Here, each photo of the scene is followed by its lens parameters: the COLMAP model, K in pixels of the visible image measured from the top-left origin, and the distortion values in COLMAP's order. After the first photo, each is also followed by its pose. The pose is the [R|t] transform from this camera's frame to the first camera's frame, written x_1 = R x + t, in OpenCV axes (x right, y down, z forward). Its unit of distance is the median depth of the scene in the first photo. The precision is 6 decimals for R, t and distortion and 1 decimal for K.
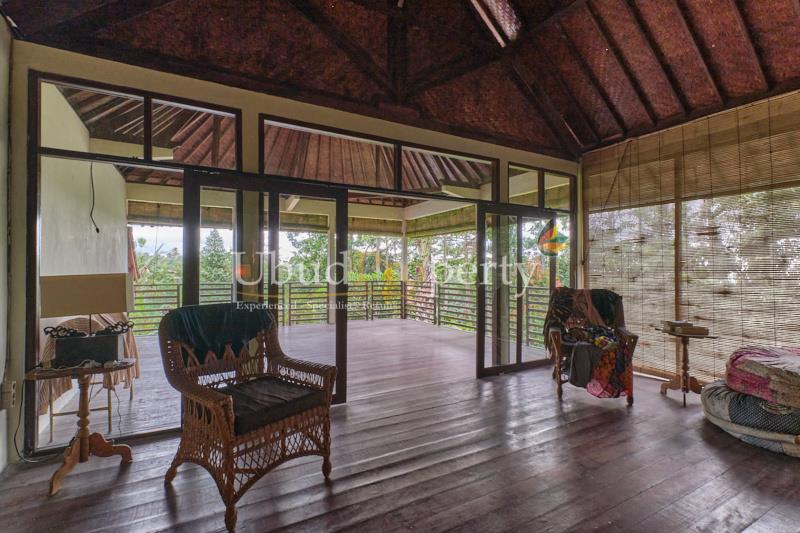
lens RADIAL K [[372.5, 0, 399.0], [0, 372.5, 269.0], [0, 0, 1]] dist [-0.003182, -0.000117]
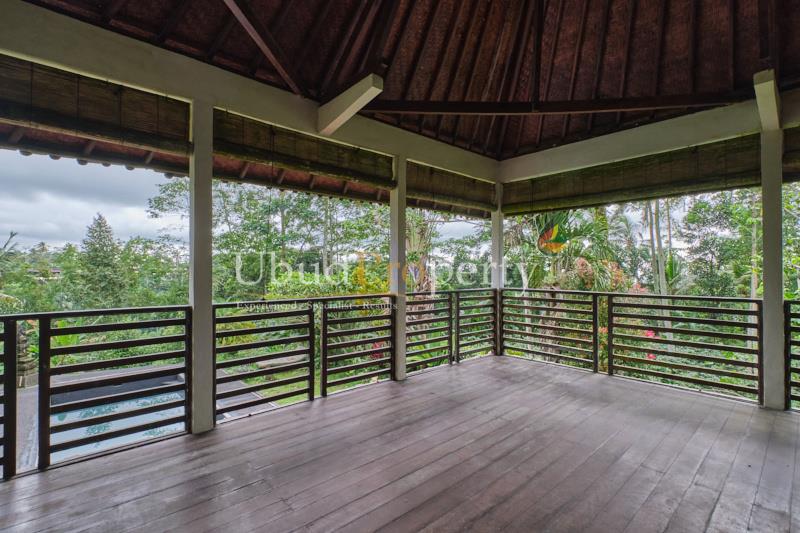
lens RADIAL K [[372.5, 0, 400.2], [0, 372.5, 267.0], [0, 0, 1]] dist [-0.003182, -0.000117]
pose [[0.974660, 0.002934, 0.223673, -0.262995], [-0.001970, 0.999988, -0.004531, 0.000917], [-0.223683, 0.003975, 0.974654, 0.477153]]
